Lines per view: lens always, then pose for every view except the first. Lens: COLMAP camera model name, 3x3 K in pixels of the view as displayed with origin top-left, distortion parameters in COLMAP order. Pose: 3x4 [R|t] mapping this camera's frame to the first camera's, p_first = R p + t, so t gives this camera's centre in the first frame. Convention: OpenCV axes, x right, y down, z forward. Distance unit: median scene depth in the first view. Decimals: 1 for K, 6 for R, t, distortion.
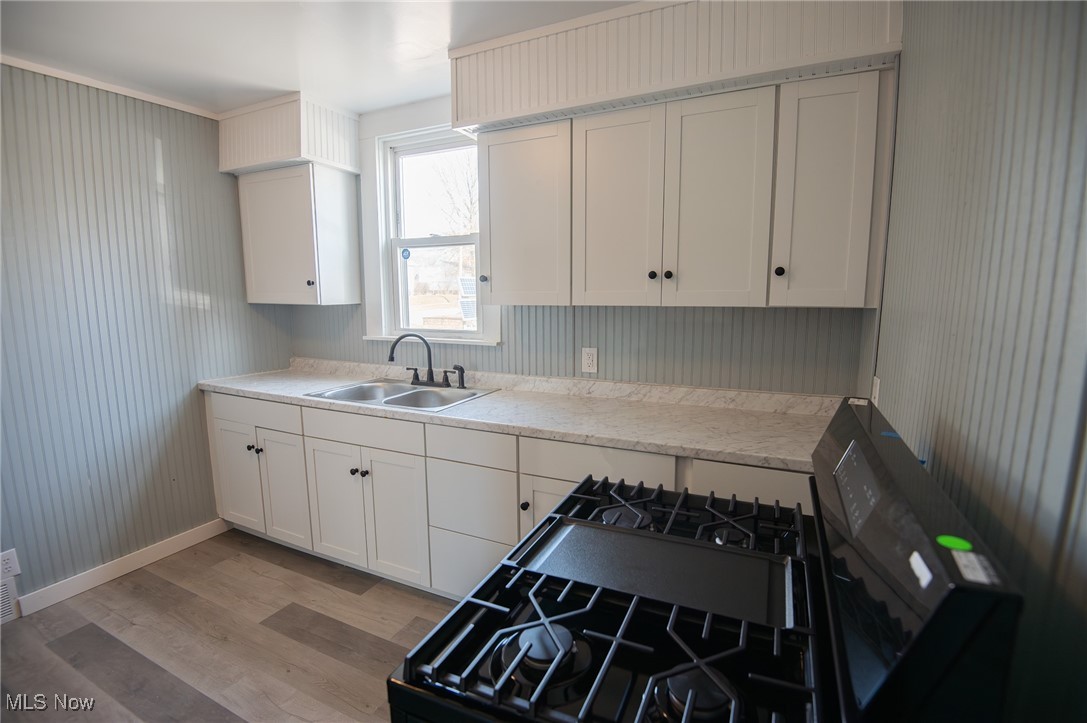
lens RADIAL K [[504.4, 0, 544.1], [0, 504.4, 361.5], [0, 0, 1]] dist [-0.024535, -0.005609]
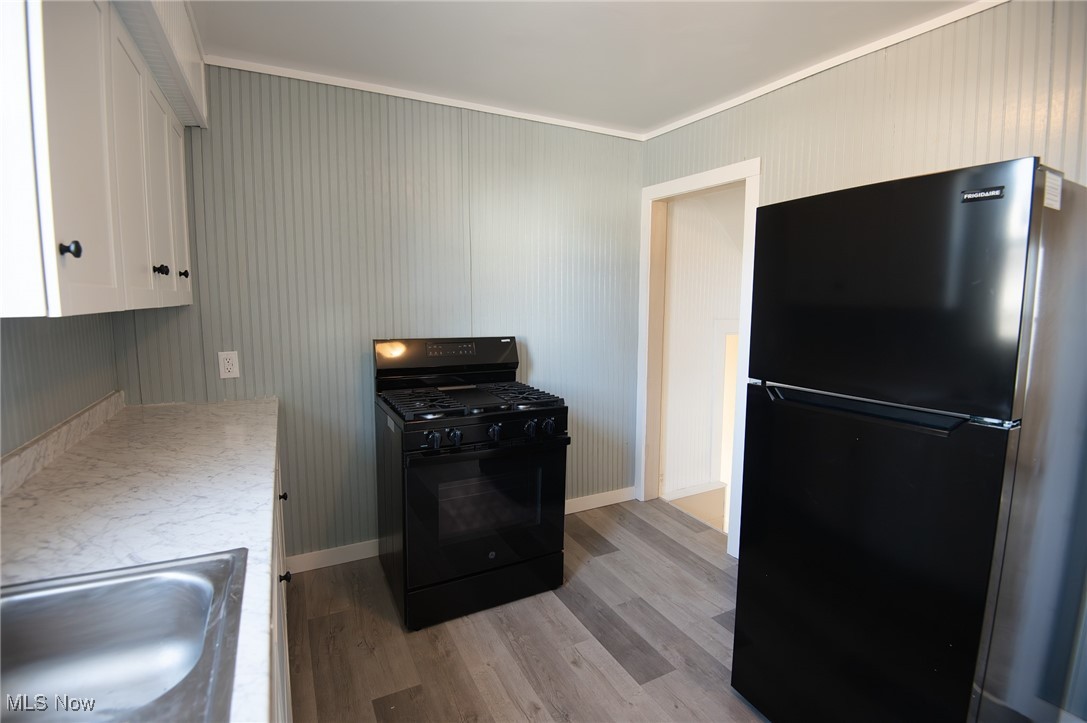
lens RADIAL K [[504.4, 0, 536.0], [0, 504.4, 363.1], [0, 0, 1]] dist [-0.024535, -0.005609]
pose [[-0.789509, -0.078948, 0.608640, -0.544818], [0.081351, 0.969480, 0.231280, -0.115621], [-0.608323, 0.232112, -0.758991, 0.911395]]
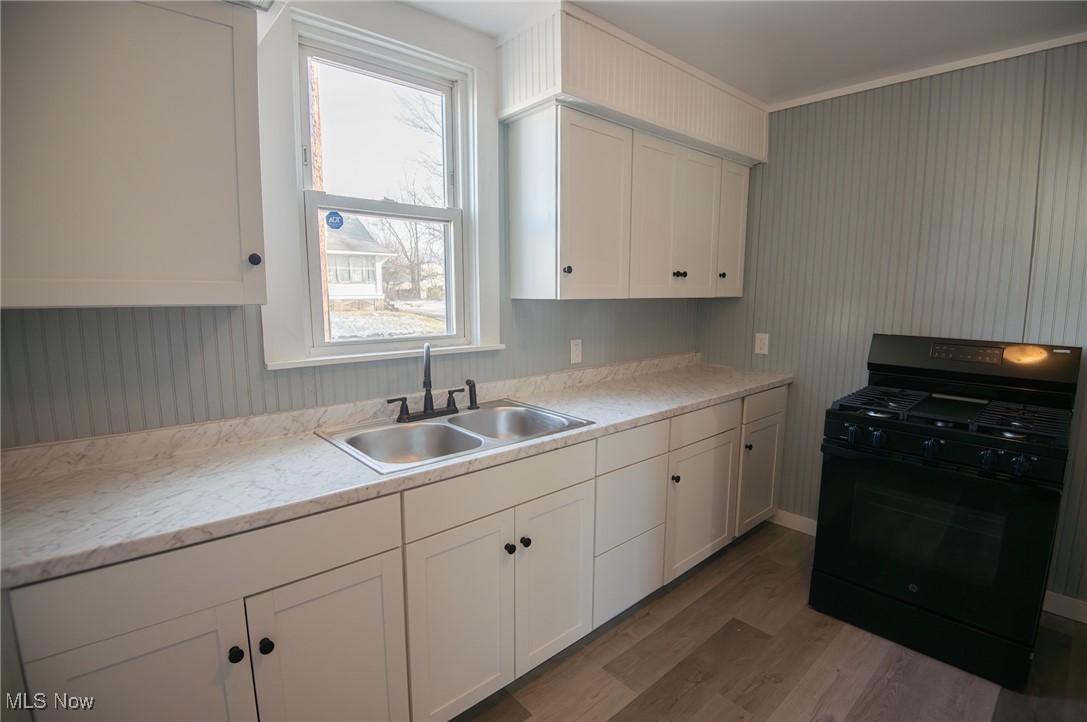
lens RADIAL K [[504.4, 0, 547.9], [0, 504.4, 361.5], [0, 0, 1]] dist [-0.024535, -0.005609]
pose [[0.387637, -0.120443, 0.913910, -0.813804], [0.123328, 0.989291, 0.078067, -0.064461], [-0.913525, 0.082449, 0.398340, 0.576062]]
